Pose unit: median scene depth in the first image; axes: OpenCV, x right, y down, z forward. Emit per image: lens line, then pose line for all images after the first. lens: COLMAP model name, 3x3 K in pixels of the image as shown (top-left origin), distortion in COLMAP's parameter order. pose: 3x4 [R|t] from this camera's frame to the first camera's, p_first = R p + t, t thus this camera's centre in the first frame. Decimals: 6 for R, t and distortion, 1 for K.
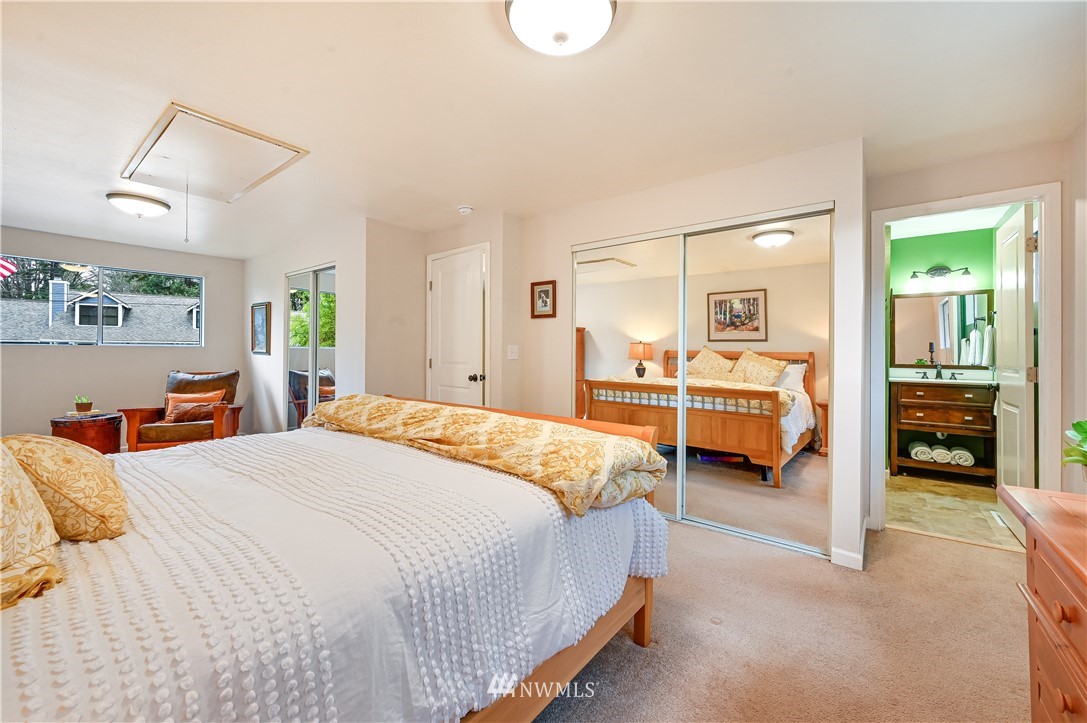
lens RADIAL K [[430.9, 0, 544.0], [0, 430.9, 351.4], [0, 0, 1]] dist [-0.002875, -0.000315]
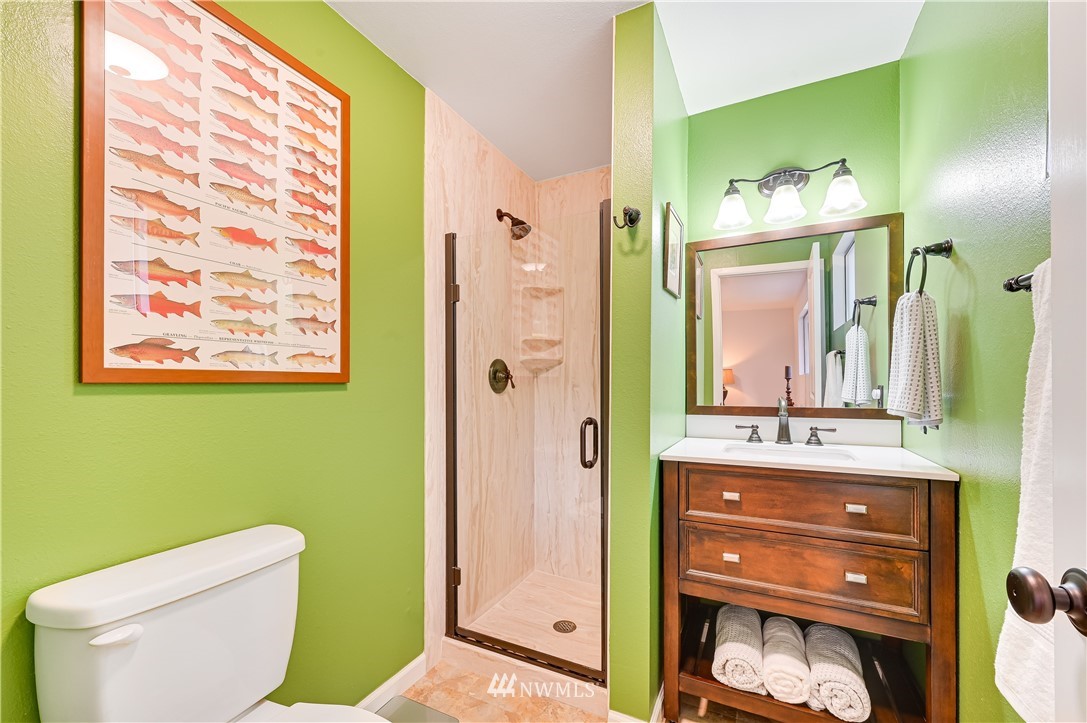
lens RADIAL K [[430.9, 0, 544.9], [0, 430.9, 386.7], [0, 0, 1]] dist [-0.002875, -0.000315]
pose [[0.979755, -0.008405, 0.200024, 0.637834], [0.007022, 0.999946, 0.007626, 0.007361], [-0.200077, -0.006067, 0.979761, 0.670019]]
